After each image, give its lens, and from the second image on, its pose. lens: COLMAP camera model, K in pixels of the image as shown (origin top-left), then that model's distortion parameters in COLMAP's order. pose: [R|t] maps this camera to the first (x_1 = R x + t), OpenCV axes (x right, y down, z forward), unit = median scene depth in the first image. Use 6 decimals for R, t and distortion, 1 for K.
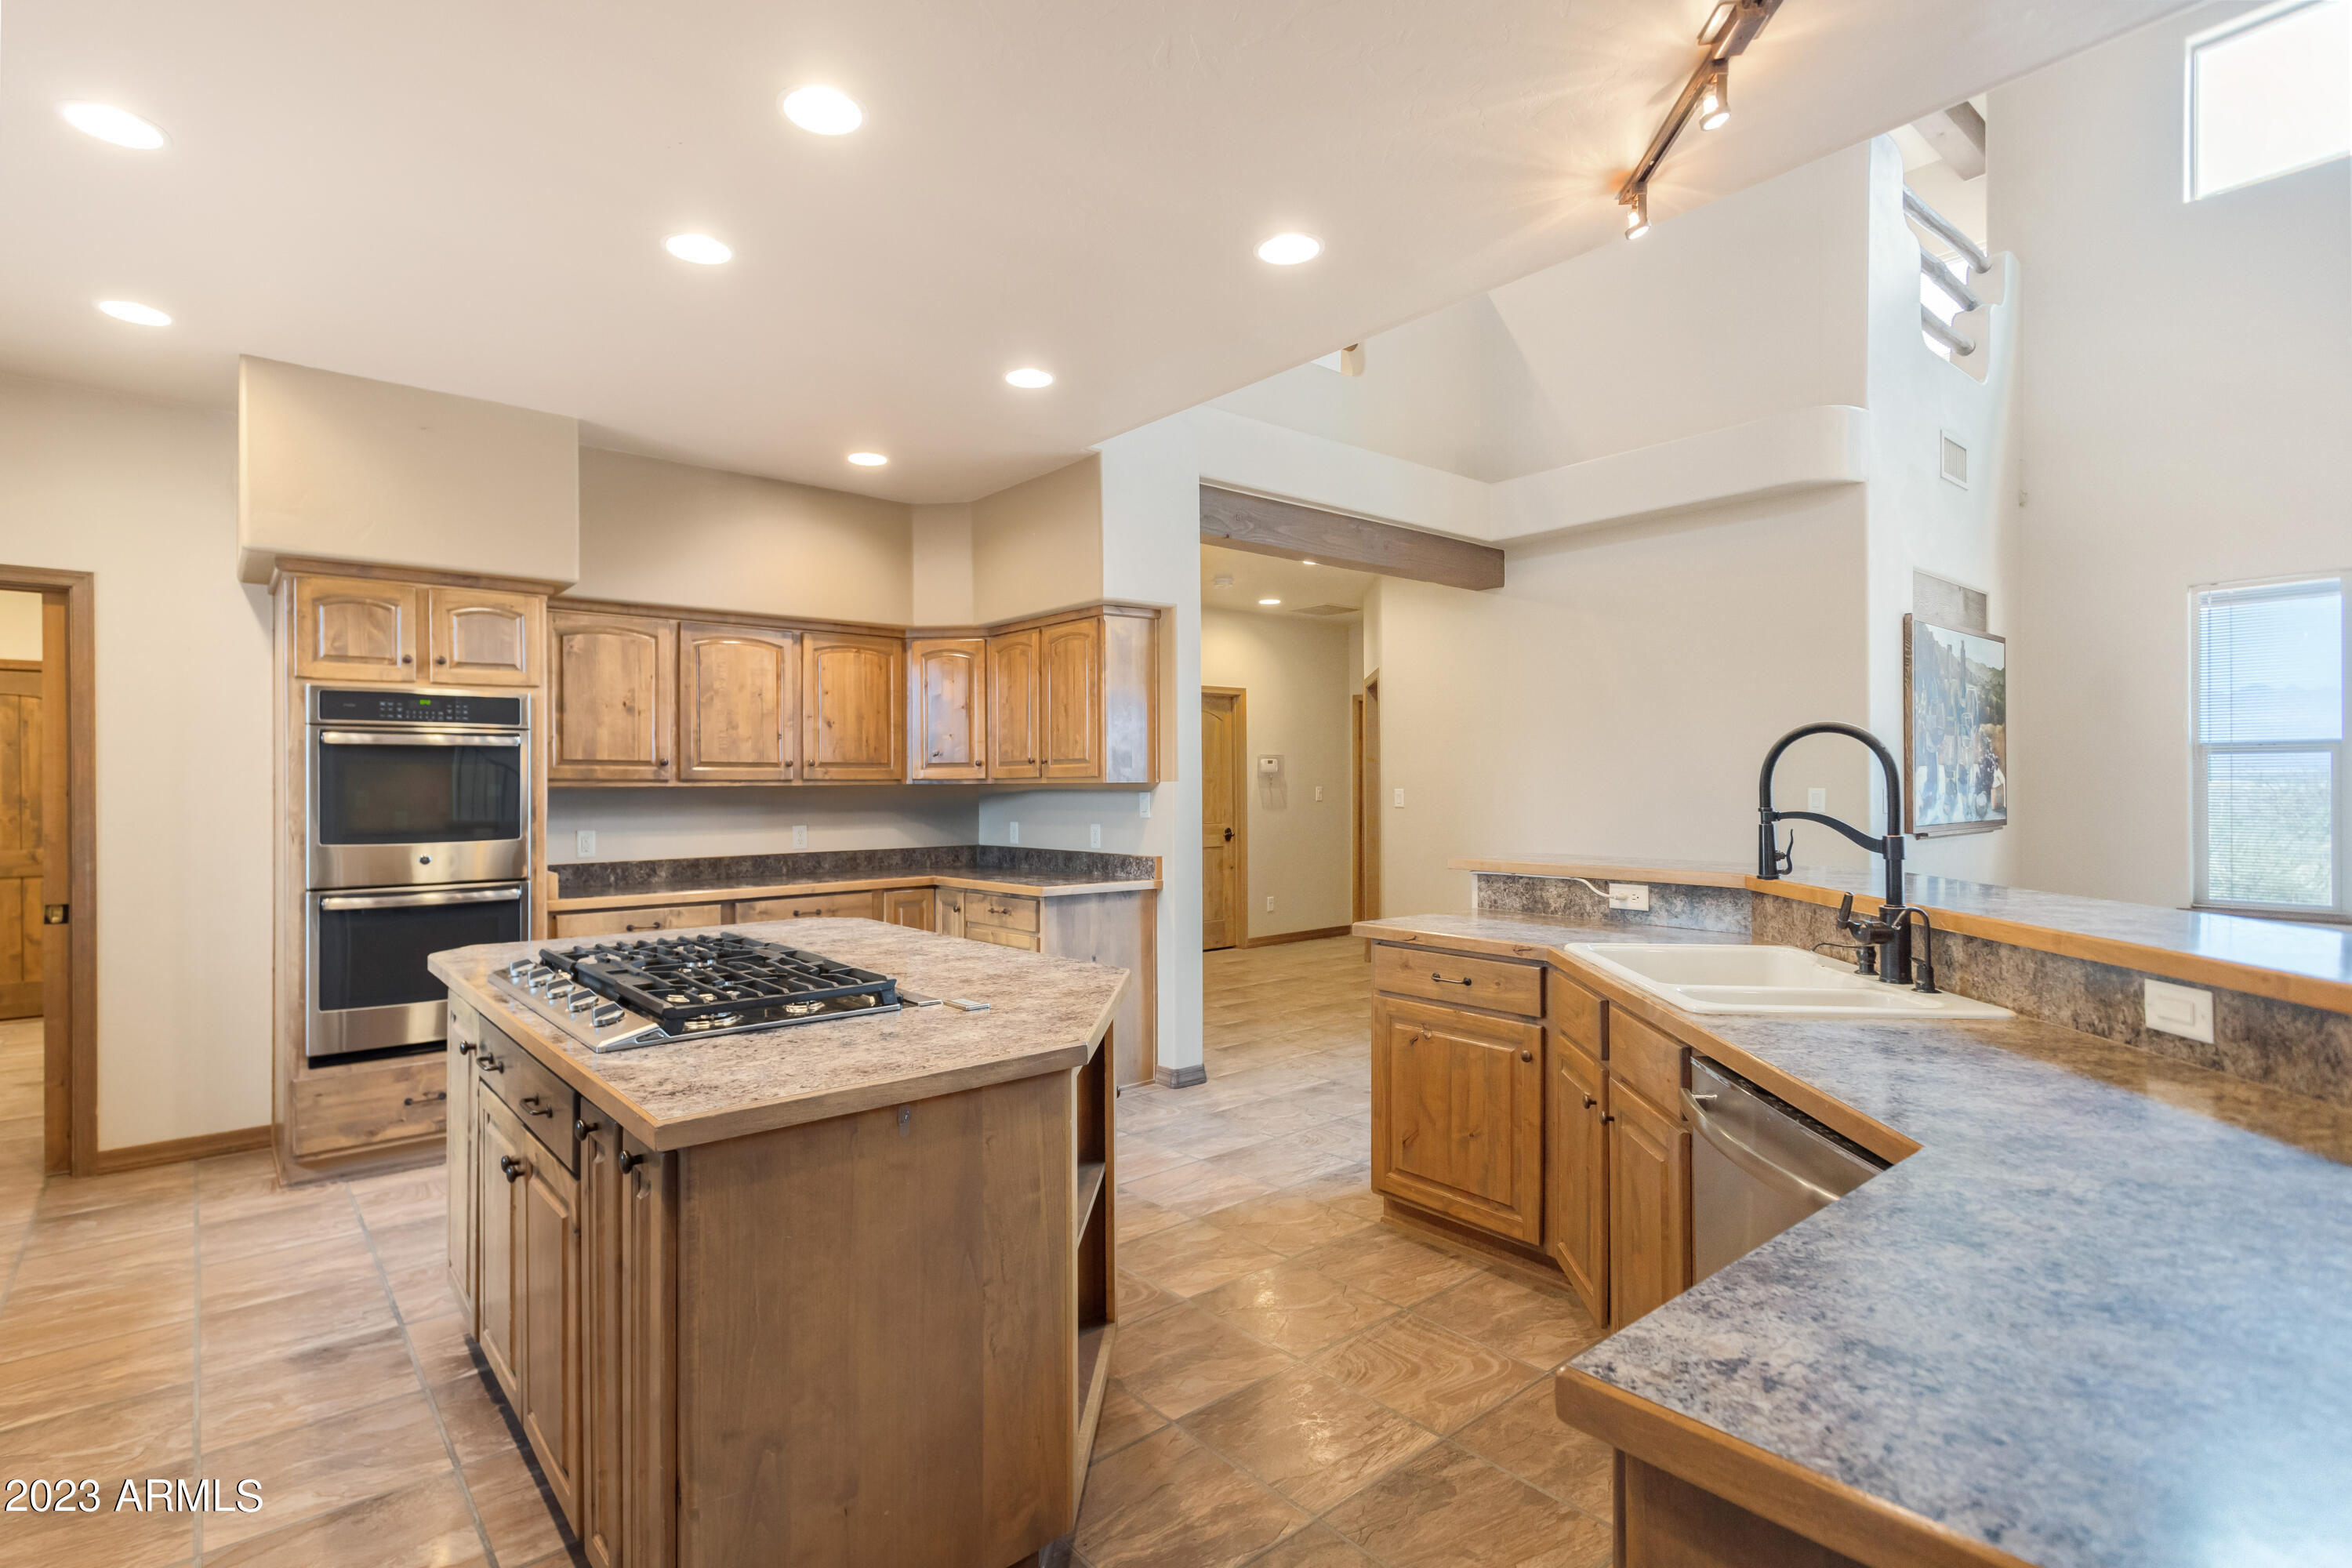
lens RADIAL K [[1139.2, 0, 1128.3], [0, 1139.2, 777.1], [0, 0, 1]] dist [0.015001, -0.000070]
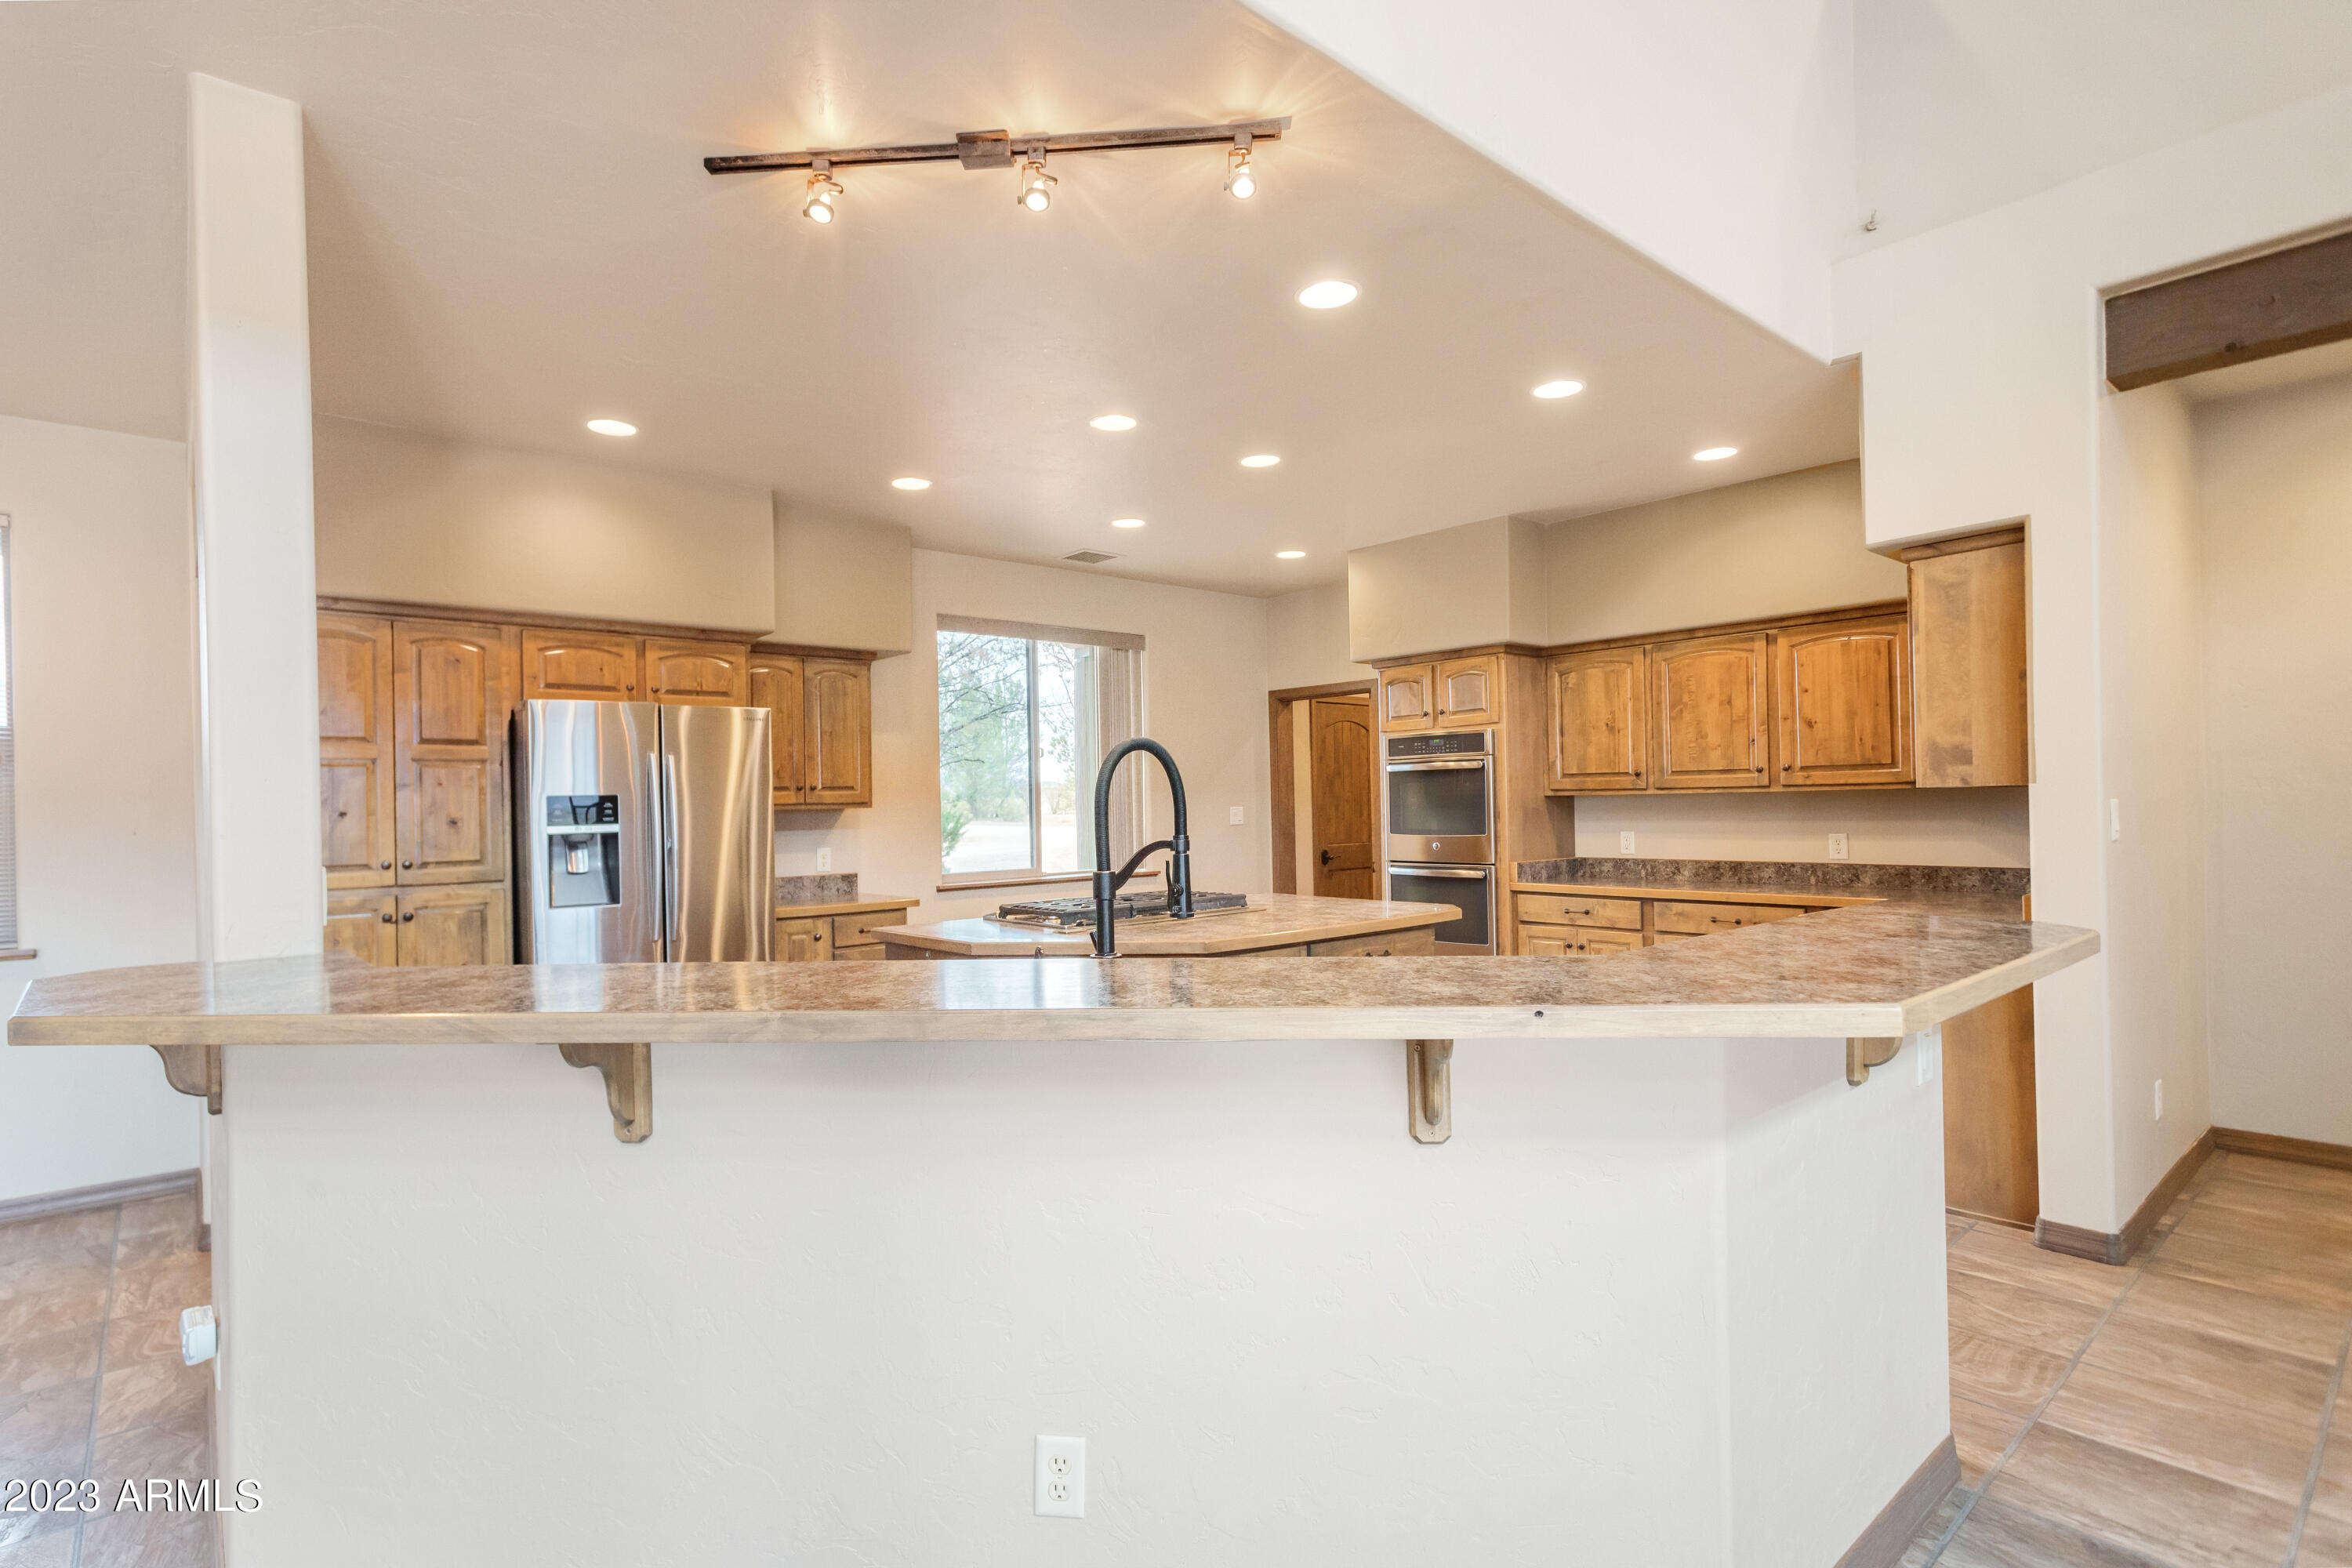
lens RADIAL K [[1147.1, 0, 1176.0], [0, 1147.1, 784.0], [0, 0, 1]] dist [0.002742, 0.000082]
pose [[0.039600, -0.011132, -0.999154, 0.719682], [0.025166, 0.999632, -0.010140, -0.001981], [0.998899, -0.024743, 0.039865, 0.499351]]
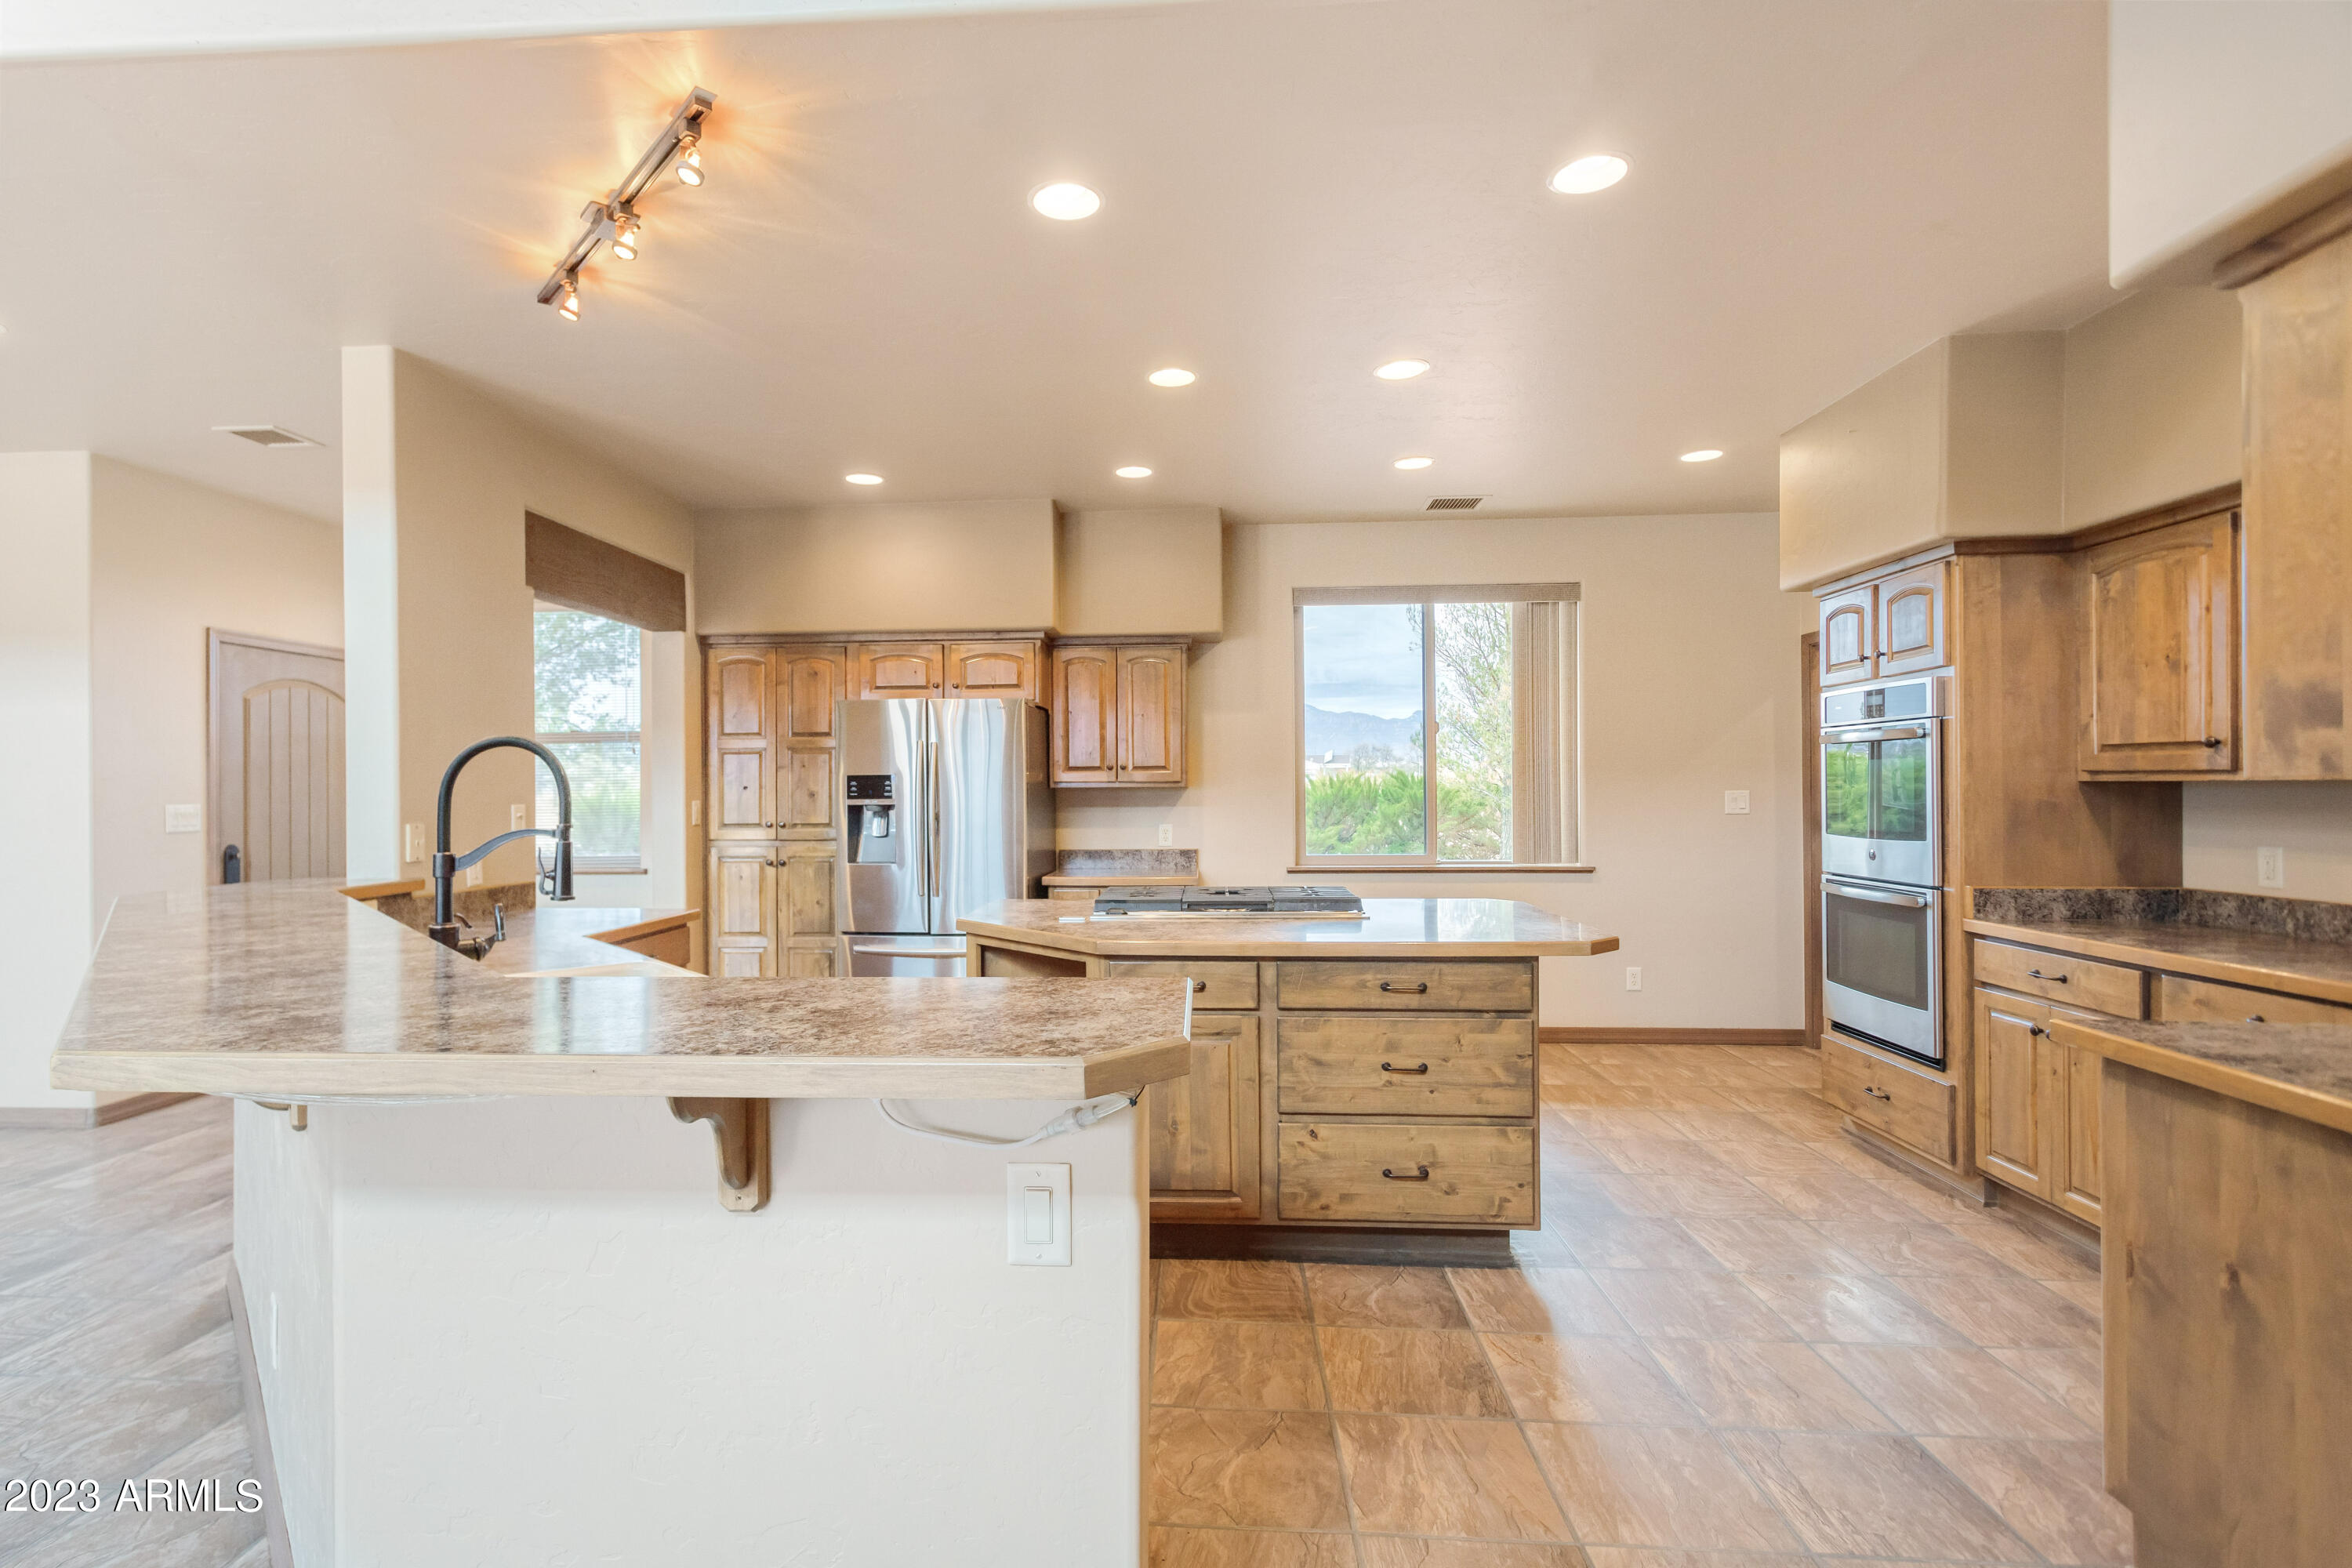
lens RADIAL K [[1139.2, 0, 1128.3], [0, 1139.2, 777.1], [0, 0, 1]] dist [0.015001, -0.000070]
pose [[-0.676498, 0.004496, -0.736431, 0.470588], [0.016272, 0.999828, -0.008843, 0.002029], [0.736265, -0.017966, -0.676455, 0.995824]]
